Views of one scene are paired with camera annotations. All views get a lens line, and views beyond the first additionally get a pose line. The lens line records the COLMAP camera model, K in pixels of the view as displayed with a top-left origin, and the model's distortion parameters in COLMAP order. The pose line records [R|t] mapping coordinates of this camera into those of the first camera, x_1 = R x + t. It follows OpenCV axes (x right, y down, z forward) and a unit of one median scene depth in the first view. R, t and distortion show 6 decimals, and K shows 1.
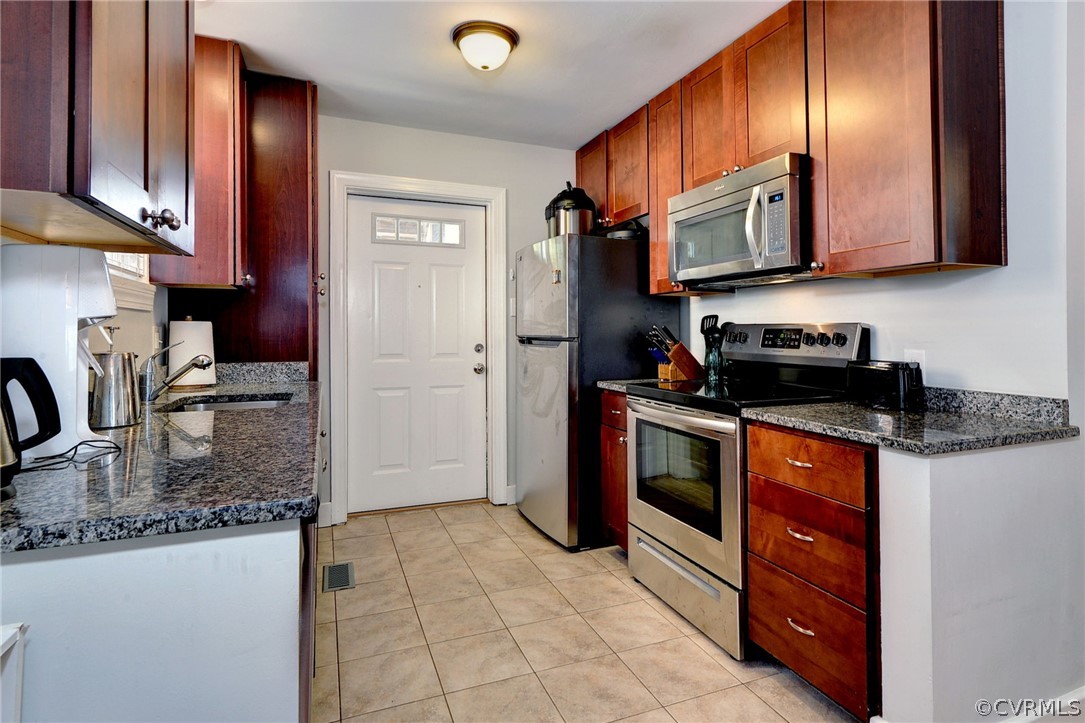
lens RADIAL K [[557.3, 0, 542.3], [0, 557.3, 322.1], [0, 0, 1]] dist [0.008330, 0.000086]
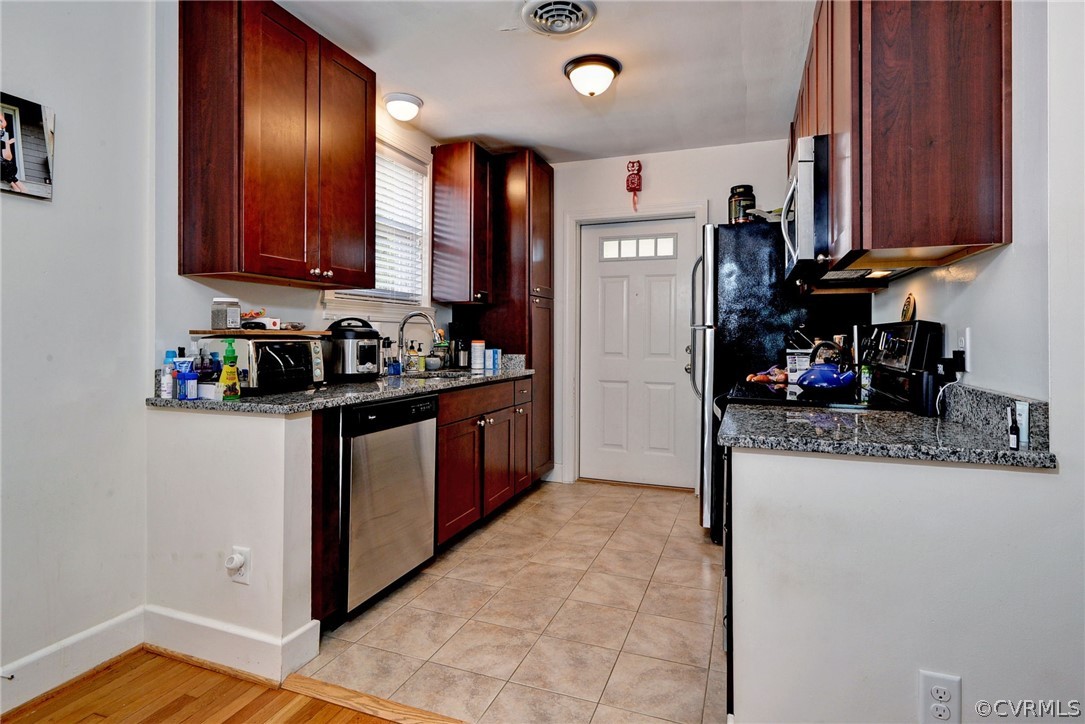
lens RADIAL K [[544.3, 0, 545.3], [0, 544.3, 333.1], [0, 0, 1]] dist [-0.021780, -0.000005]
pose [[0.745993, 0.000859, -0.665954, 0.546124], [0.004368, 0.999971, 0.006182, 0.010118], [0.665940, -0.007521, 0.745968, 0.034442]]
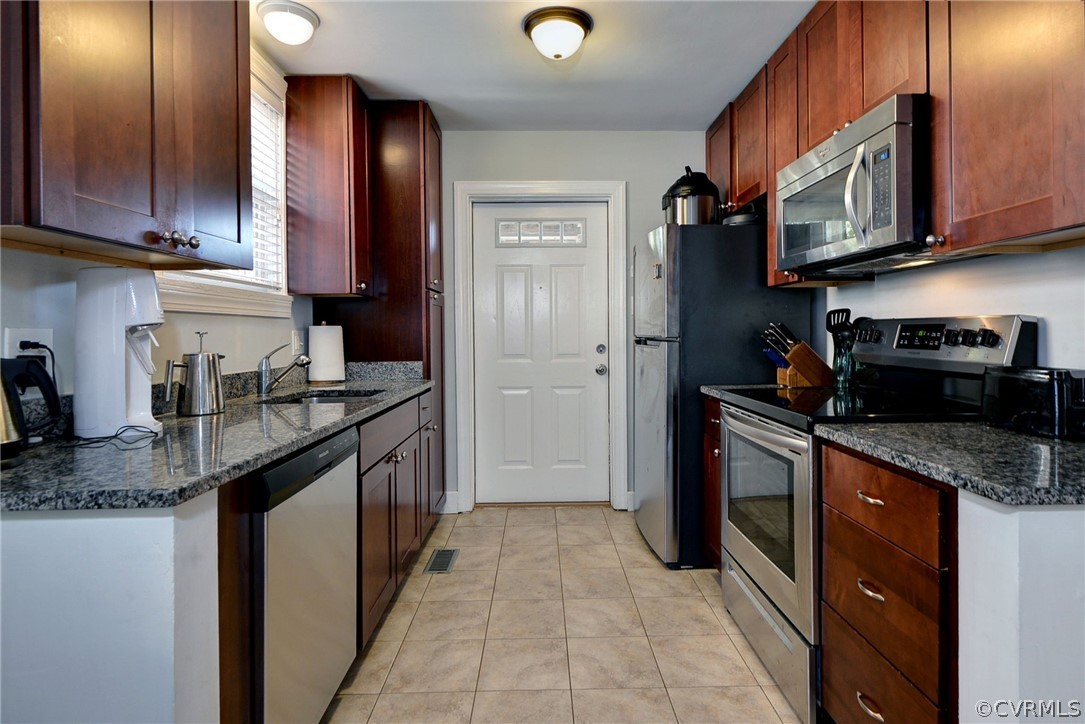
lens RADIAL K [[555.8, 0, 544.7], [0, 555.8, 336.7], [0, 0, 1]] dist [0.005172, -0.000108]
pose [[0.934449, -0.007666, -0.356014, 0.203758], [0.017149, 0.999577, 0.023489, 0.001776], [0.355684, -0.028055, 0.934185, 0.080791]]
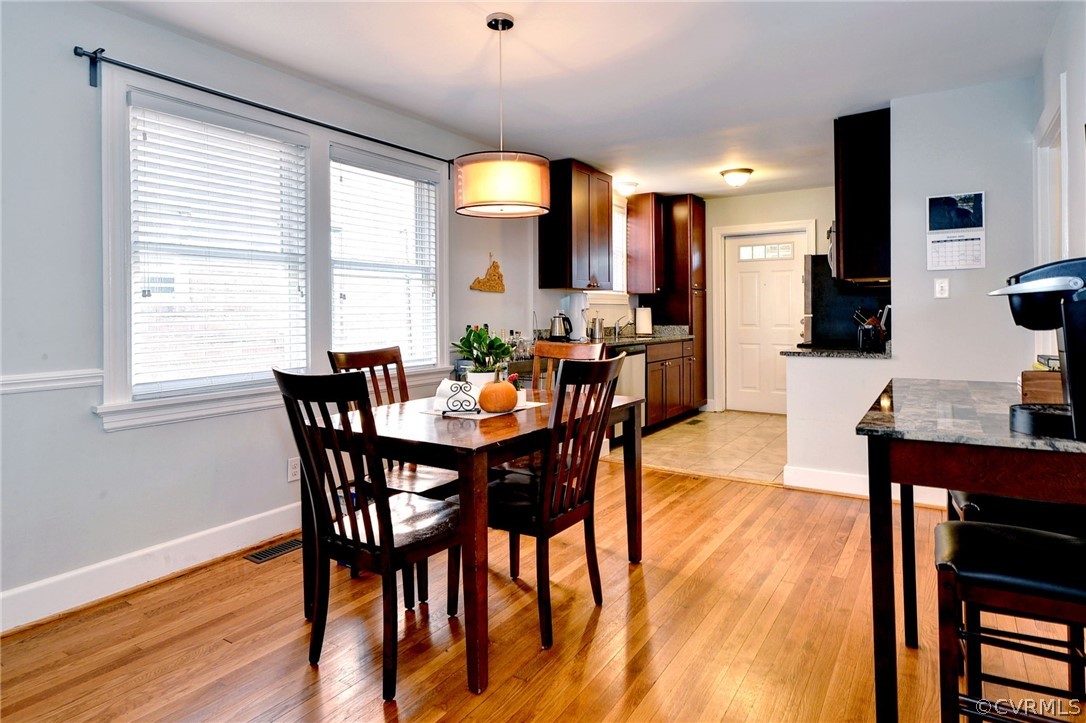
lens RADIAL K [[601.7, 0, 541.5], [0, 601.7, 315.1], [0, 0, 1]] dist [0.001351, -0.000049]
pose [[0.571568, -0.001082, -0.820554, 1.241195], [0.020420, 0.999708, 0.012906, -0.012128], [0.820301, -0.024133, 0.571423, -0.844668]]
